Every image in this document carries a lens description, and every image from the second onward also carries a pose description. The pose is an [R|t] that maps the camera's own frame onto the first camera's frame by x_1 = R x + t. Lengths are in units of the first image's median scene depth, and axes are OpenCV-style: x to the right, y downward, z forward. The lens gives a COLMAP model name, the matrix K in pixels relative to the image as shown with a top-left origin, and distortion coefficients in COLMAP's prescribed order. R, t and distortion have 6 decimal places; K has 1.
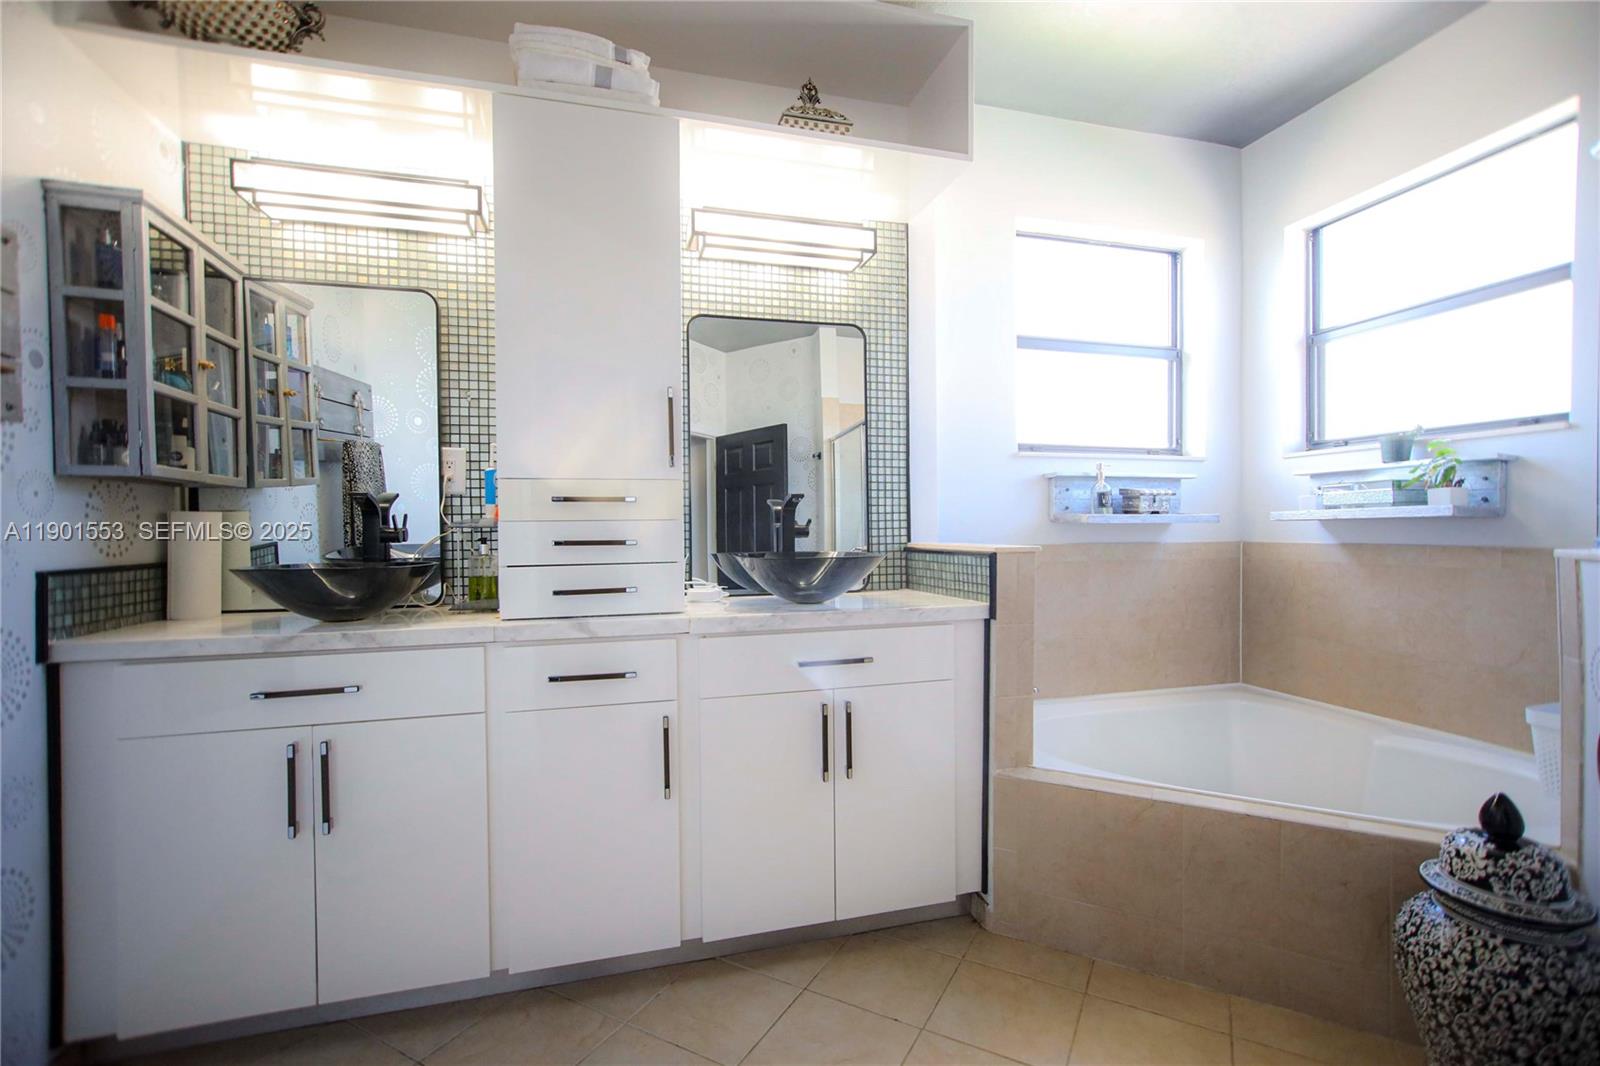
lens RADIAL K [[681.5, 0, 755.0], [0, 681.5, 537.4], [0, 0, 1]] dist [-0.000768, 0.002882]
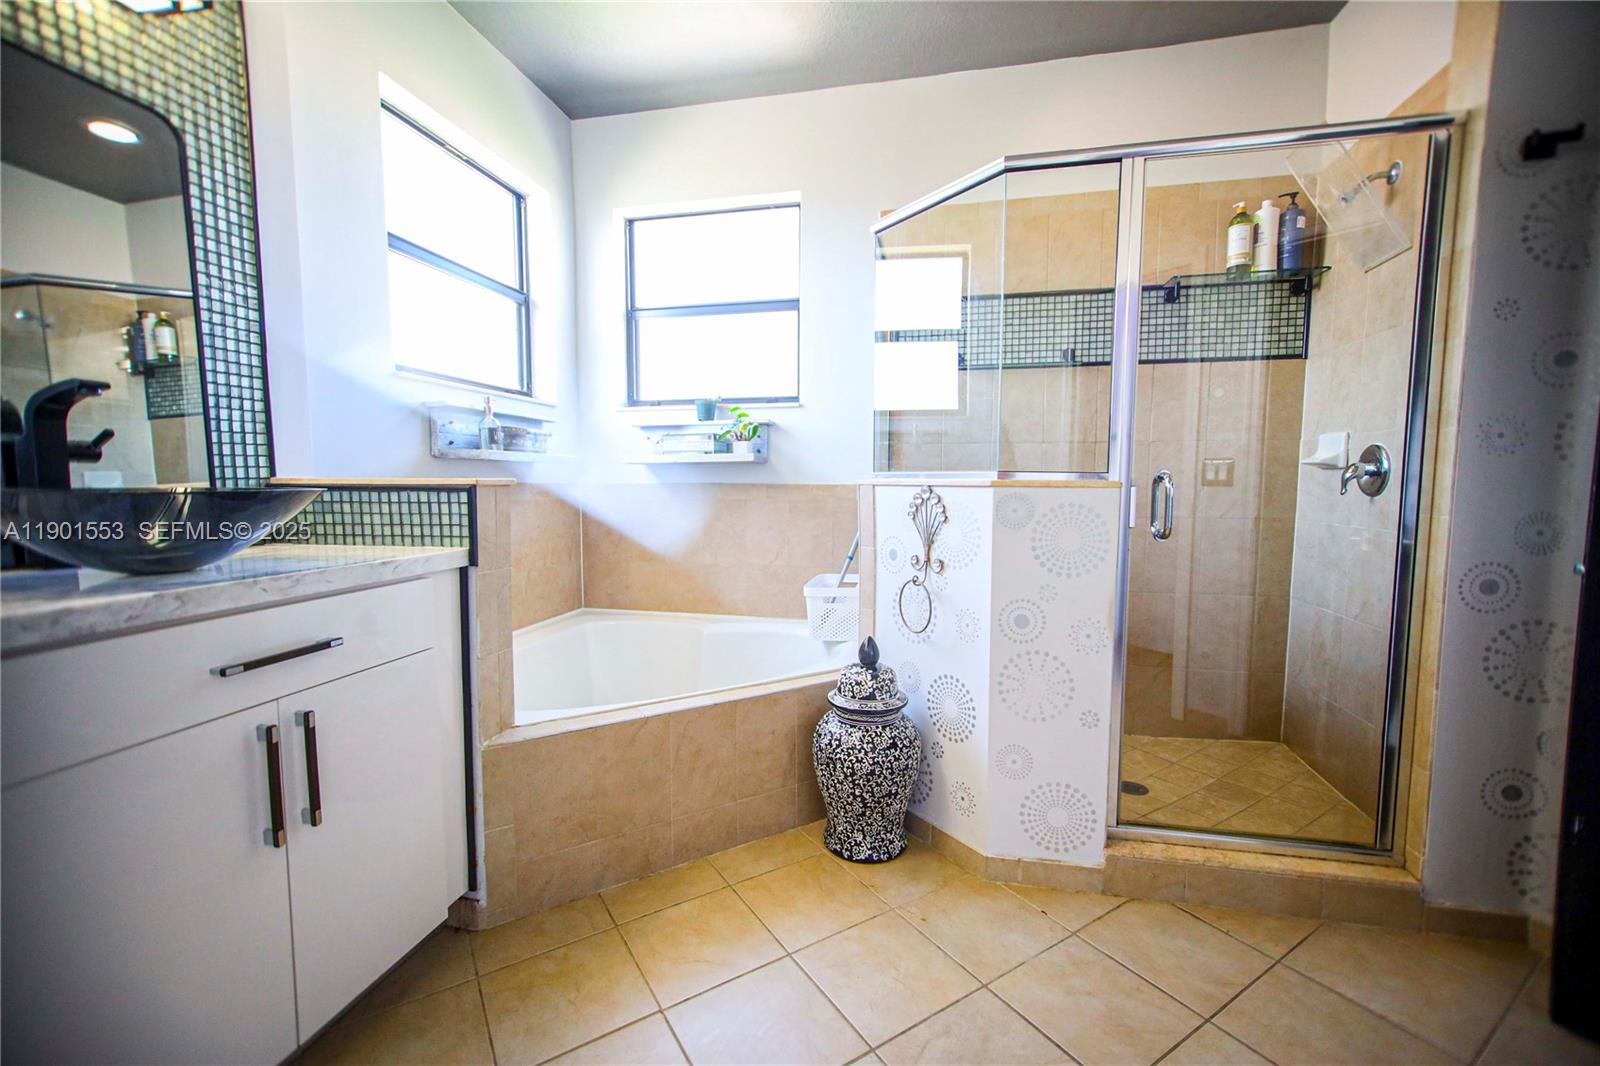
lens RADIAL K [[681.5, 0, 798.7], [0, 681.5, 536.2], [0, 0, 1]] dist [-0.000768, 0.002882]
pose [[0.460400, -0.060924, 0.885619, -0.191435], [0.000106, 0.997646, 0.068575, 0.025927], [-0.887712, -0.031478, 0.459323, 0.259911]]
